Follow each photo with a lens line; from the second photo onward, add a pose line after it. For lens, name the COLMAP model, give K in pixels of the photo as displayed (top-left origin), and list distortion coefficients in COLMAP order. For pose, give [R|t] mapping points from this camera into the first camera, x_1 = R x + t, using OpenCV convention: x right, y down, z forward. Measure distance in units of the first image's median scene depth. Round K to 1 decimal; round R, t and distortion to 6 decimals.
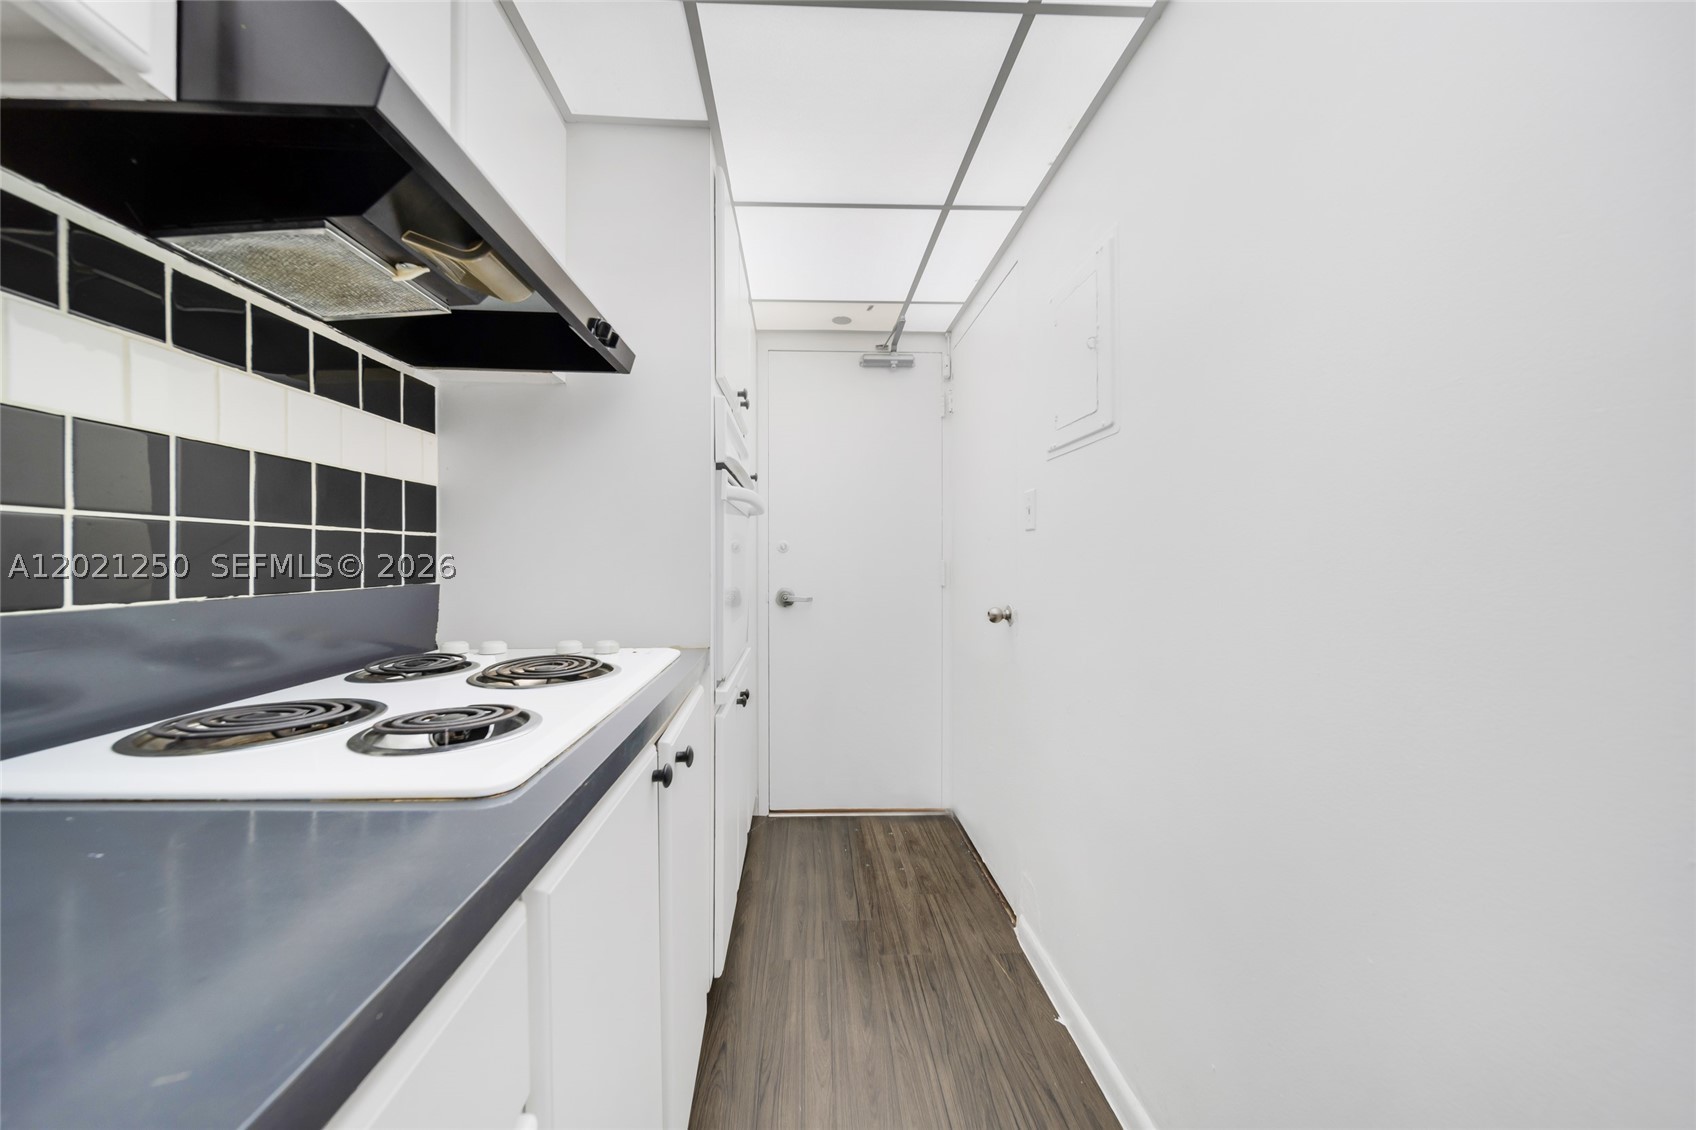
lens RADIAL K [[595.5, 0, 857.4], [0, 595.5, 562.0], [0, 0, 1]] dist [0.008710, -0.004121]
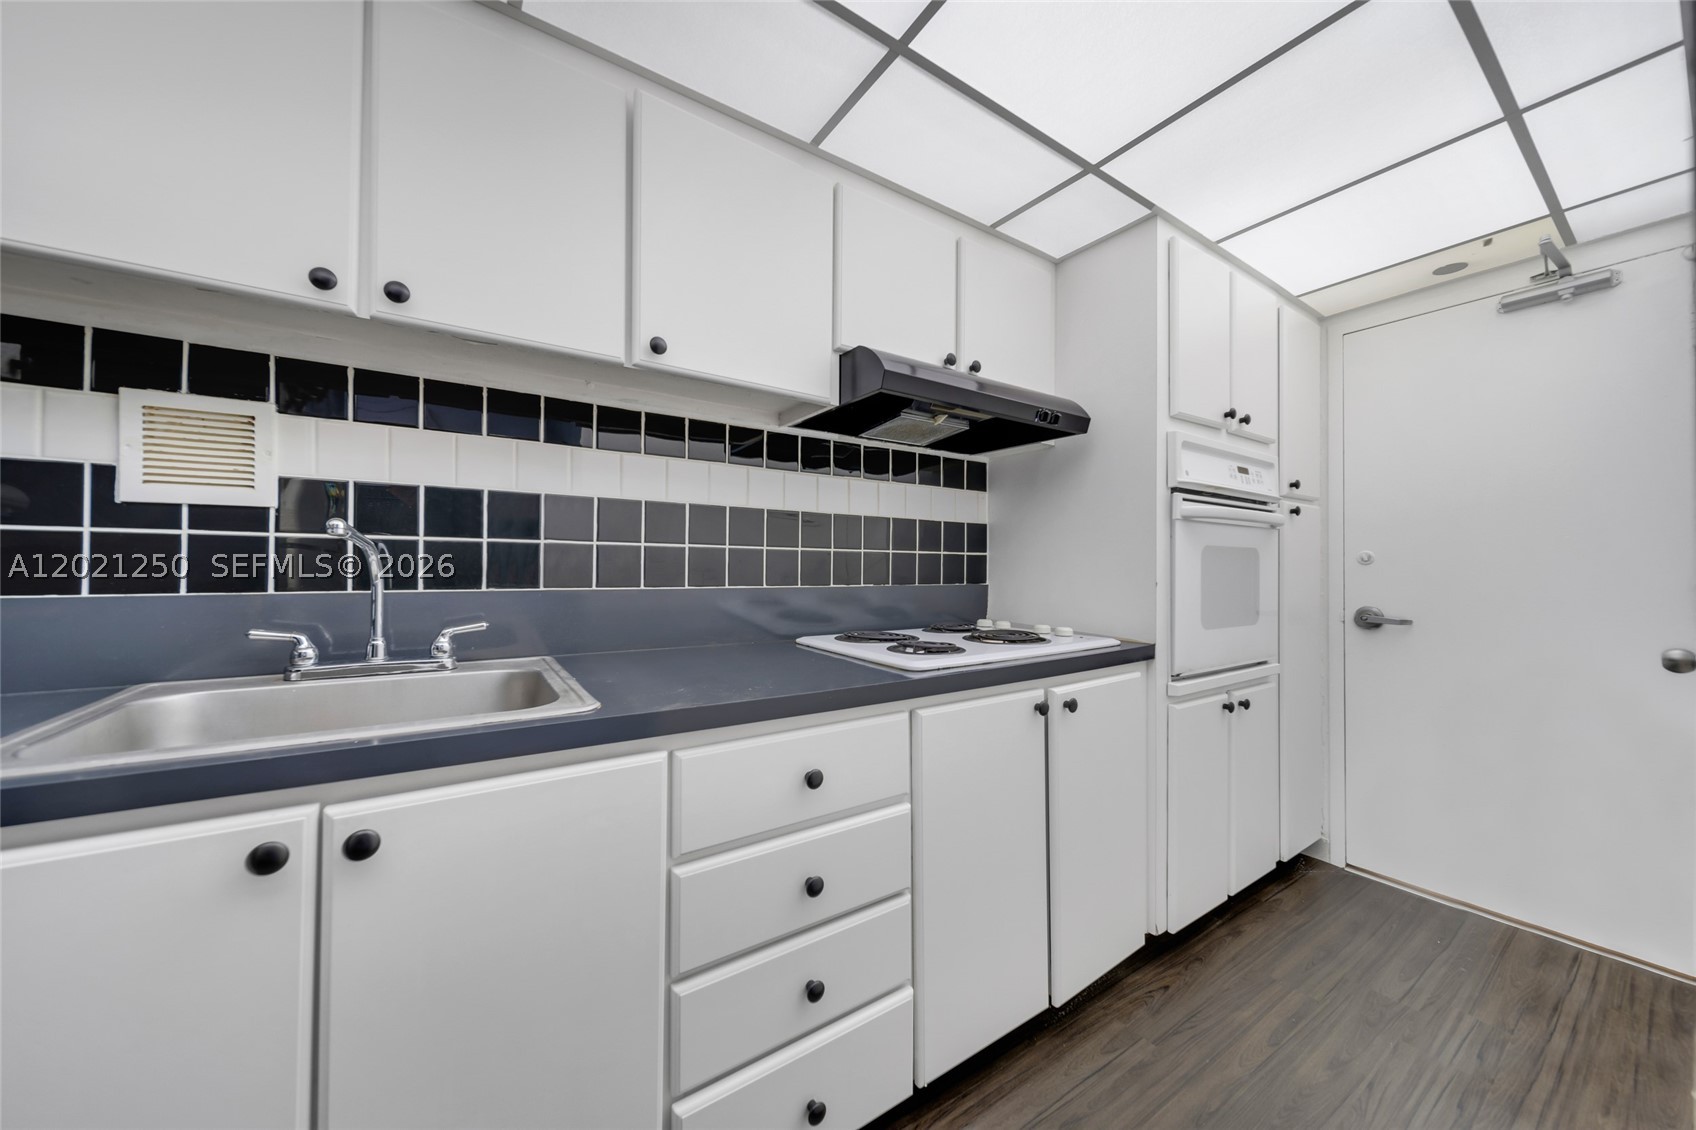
lens RADIAL K [[595.5, 0, 857.4], [0, 595.5, 562.0], [0, 0, 1]] dist [0.008710, -0.004121]
pose [[0.535673, -0.007244, -0.844394, 0.469363], [-0.012053, 0.999796, -0.016223, 0.006443], [0.844339, 0.018868, 0.535476, -0.158069]]
